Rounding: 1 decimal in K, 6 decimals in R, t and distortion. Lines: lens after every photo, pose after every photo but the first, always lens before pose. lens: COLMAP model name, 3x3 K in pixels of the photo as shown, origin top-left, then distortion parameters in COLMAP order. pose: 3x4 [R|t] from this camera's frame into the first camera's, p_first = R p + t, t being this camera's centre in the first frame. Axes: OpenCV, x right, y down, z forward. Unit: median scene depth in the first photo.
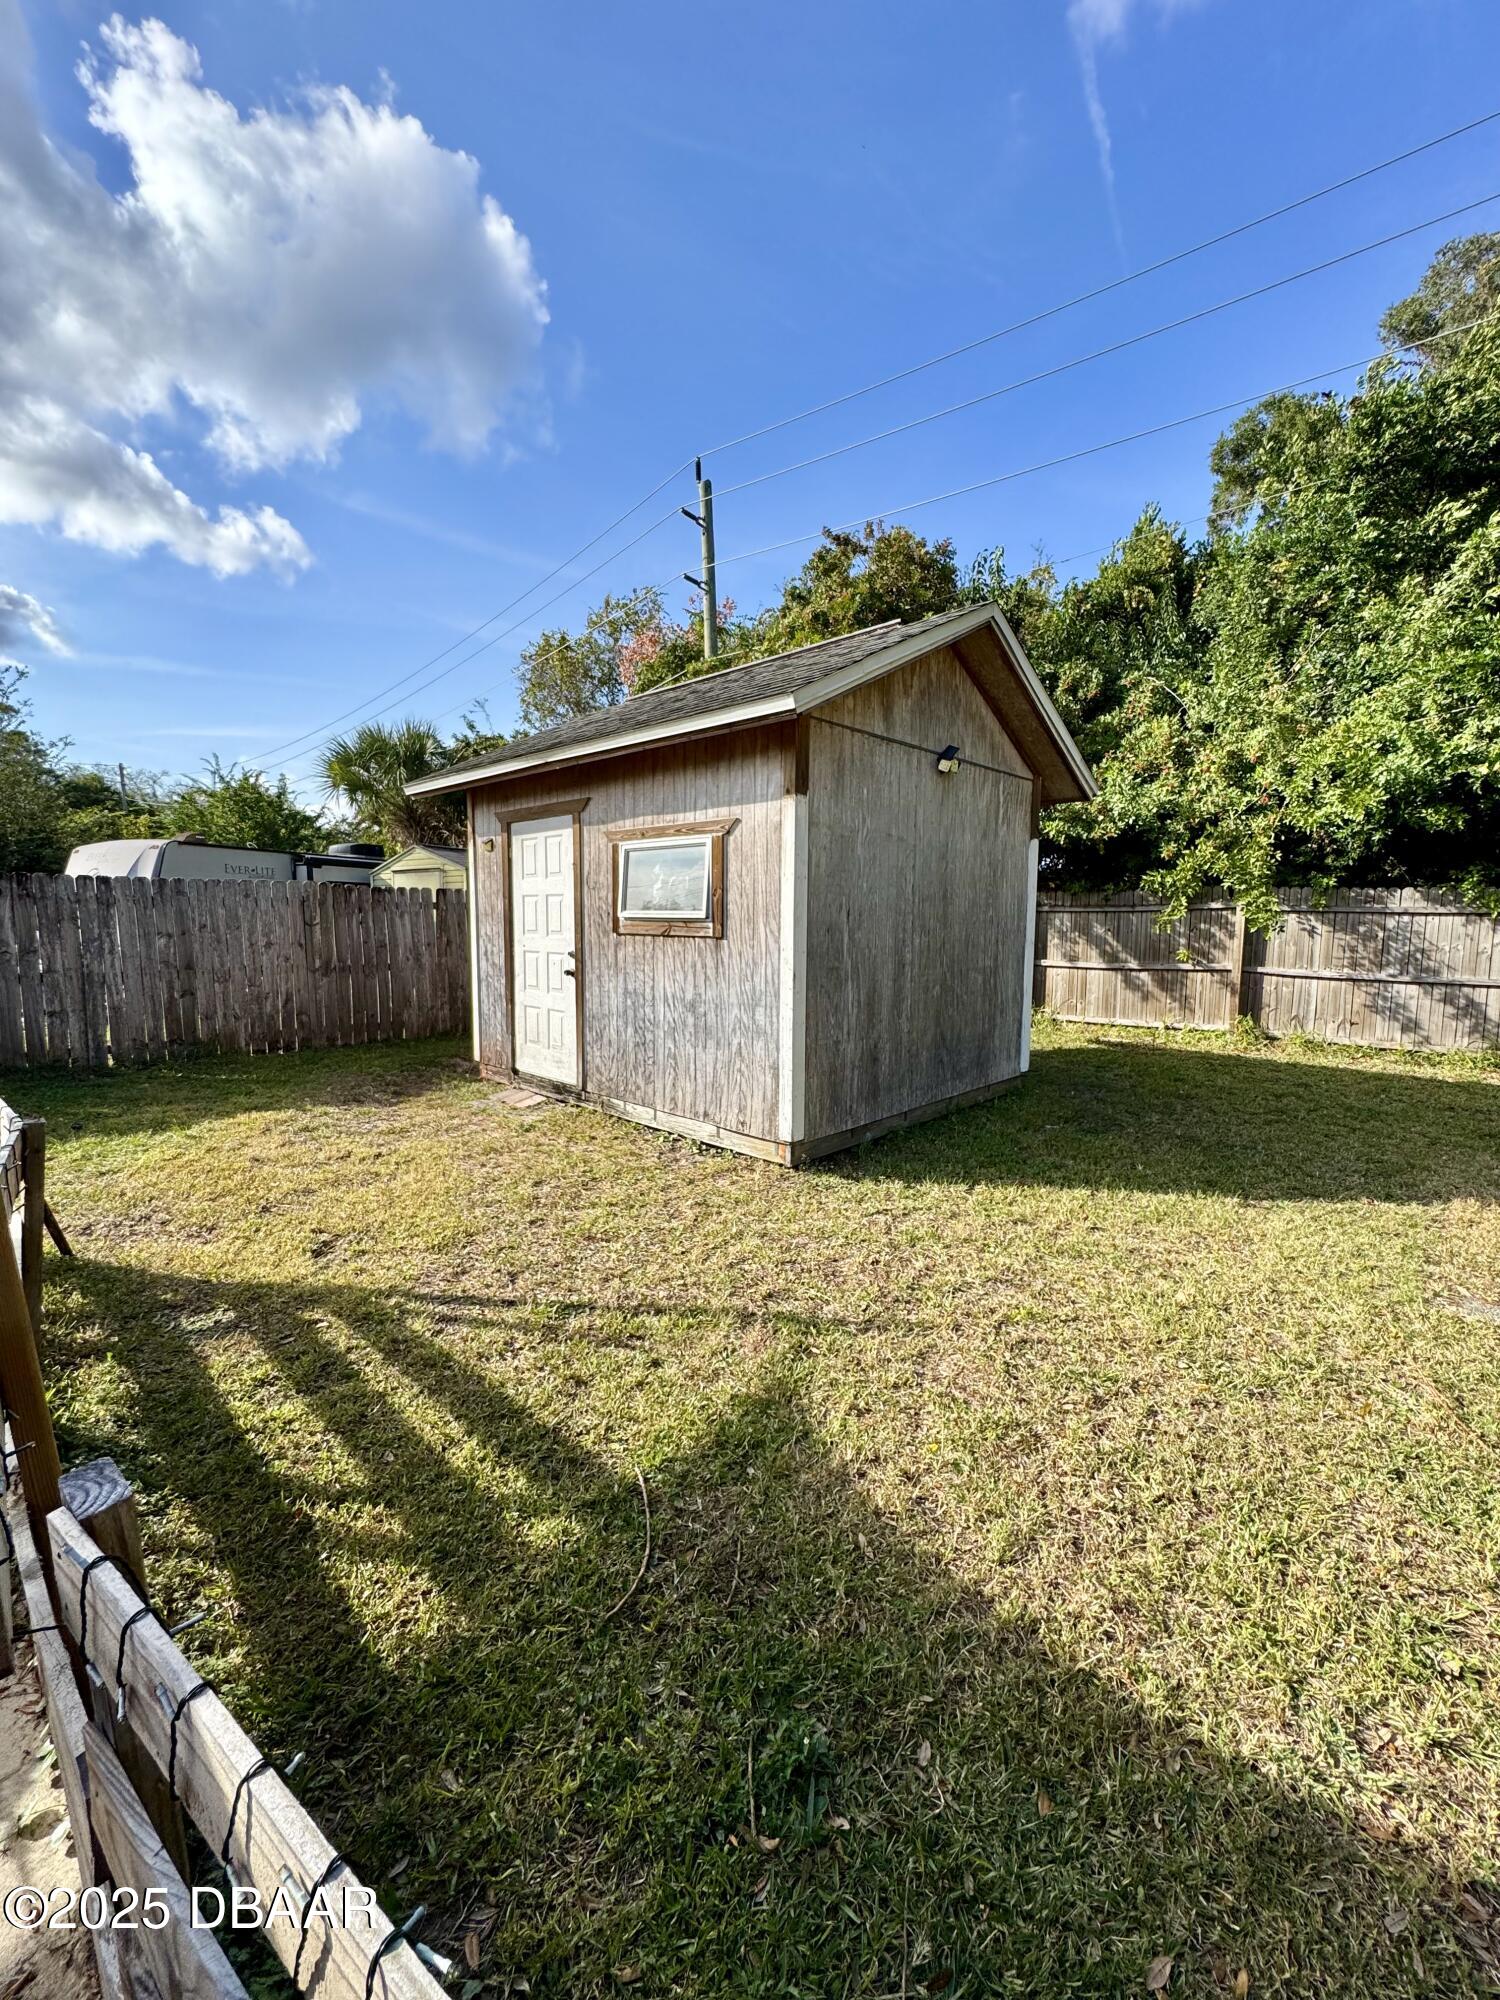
lens RADIAL K [[809.4, 0, 750.3], [0, 809.4, 998.4], [0, 0, 1]] dist [-0.000606, 0.000000]
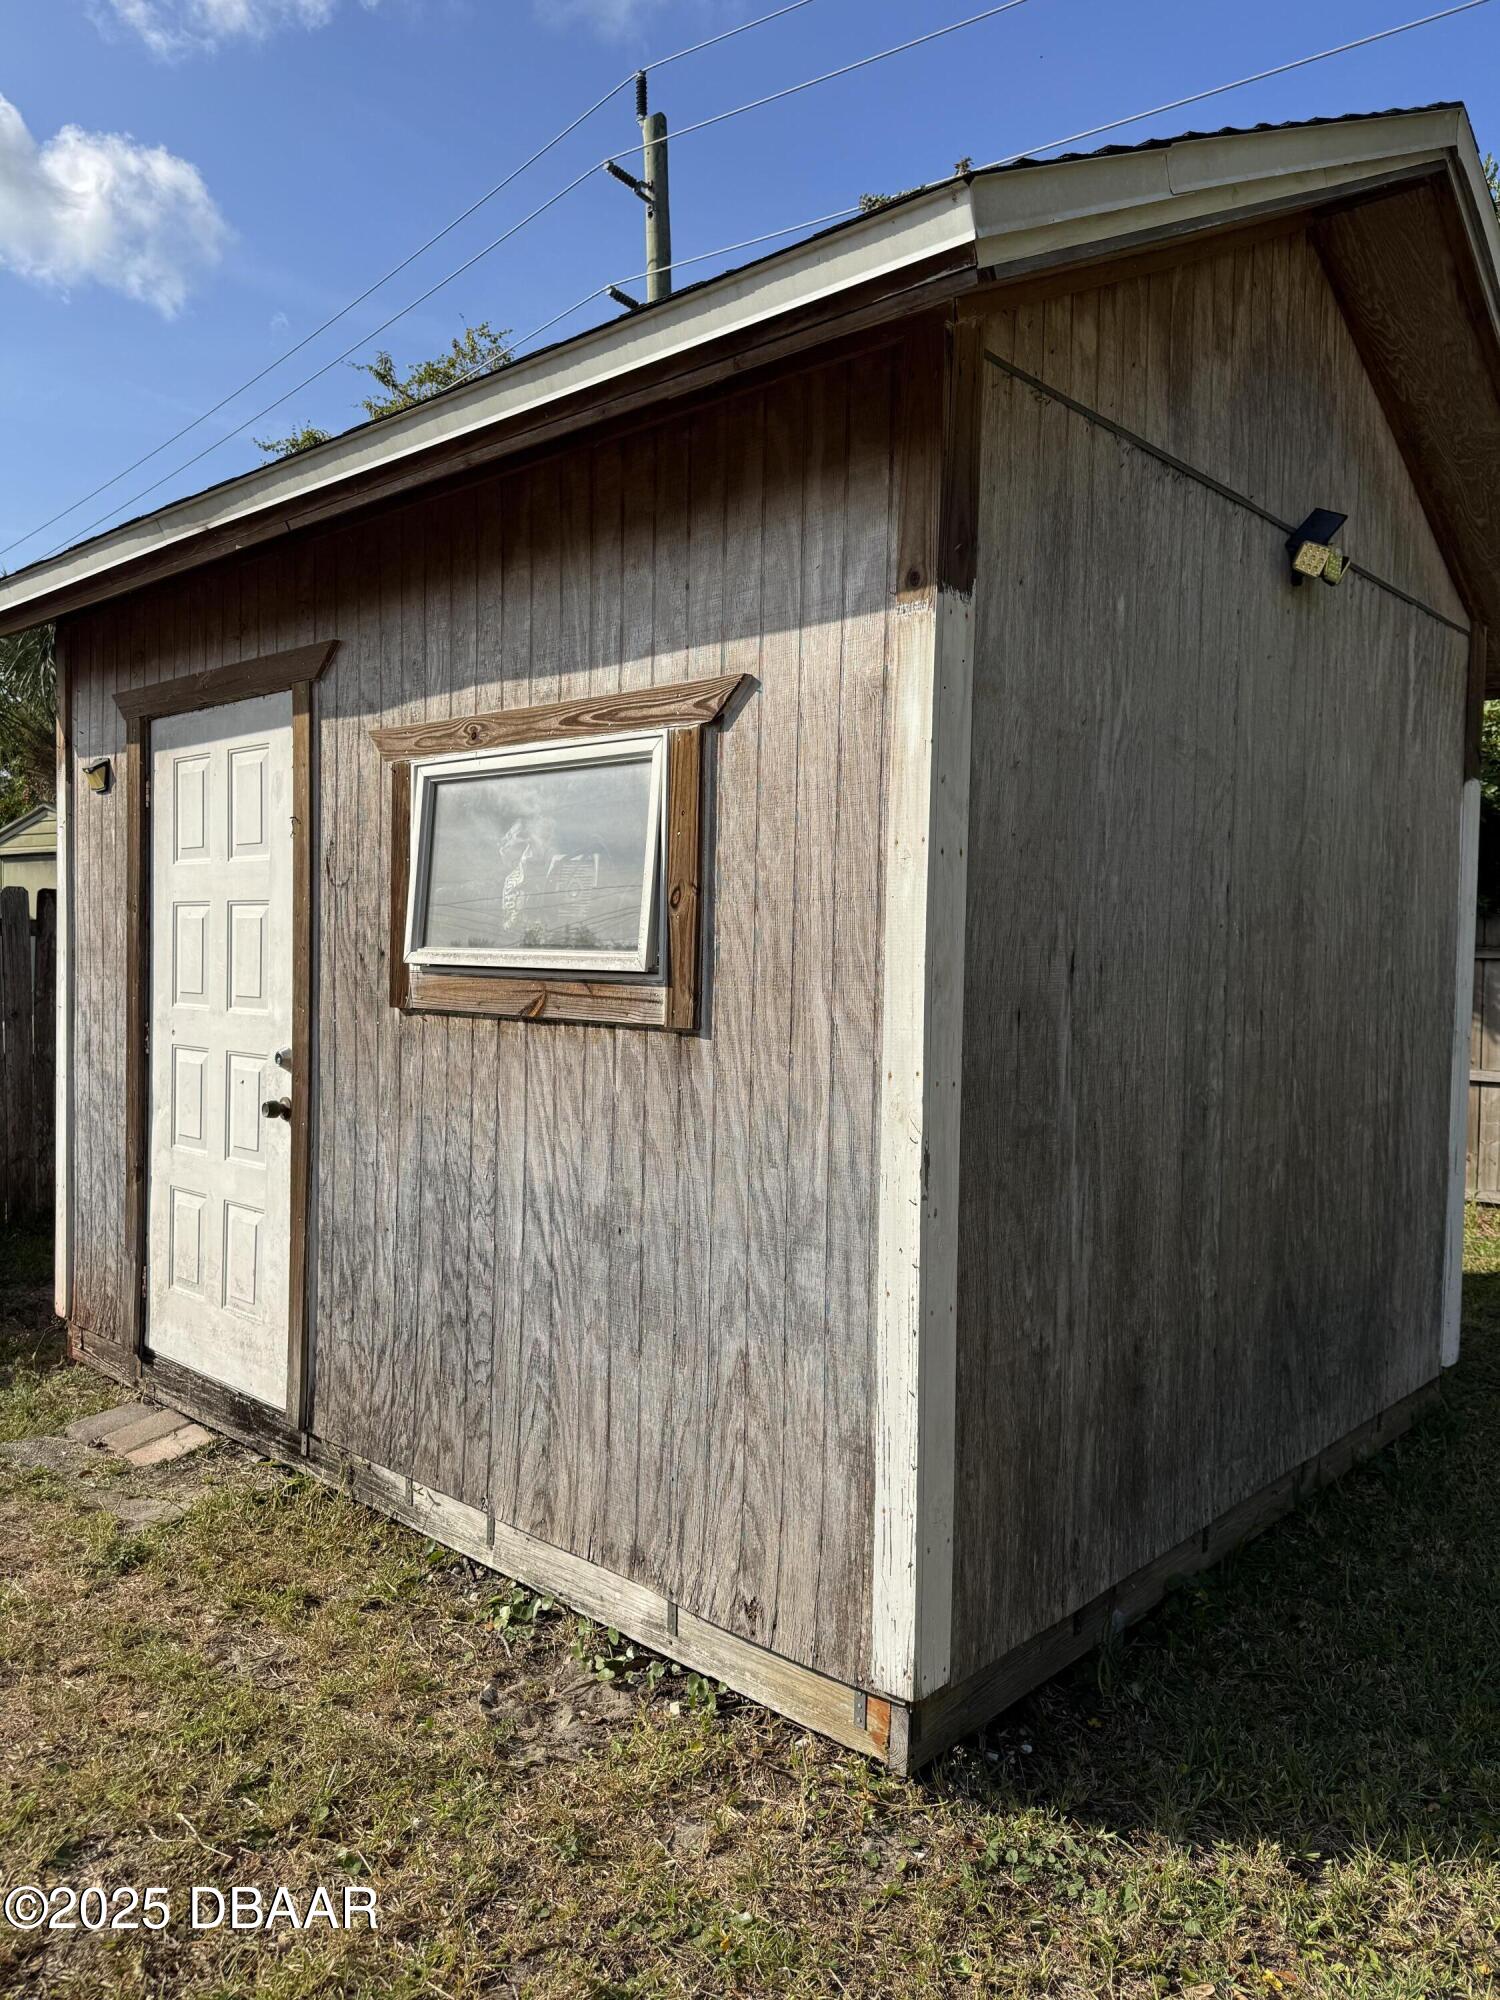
lens RADIAL K [[1410.6, 0, 748.6], [0, 1410.6, 1003.1], [0, 0, 1]] dist [0.053345, -0.002380]
pose [[0.999731, 0.012254, 0.019689, -0.022730], [-0.010893, 0.997638, -0.067825, -0.044024], [-0.020474, 0.067592, 0.997503, 0.387530]]
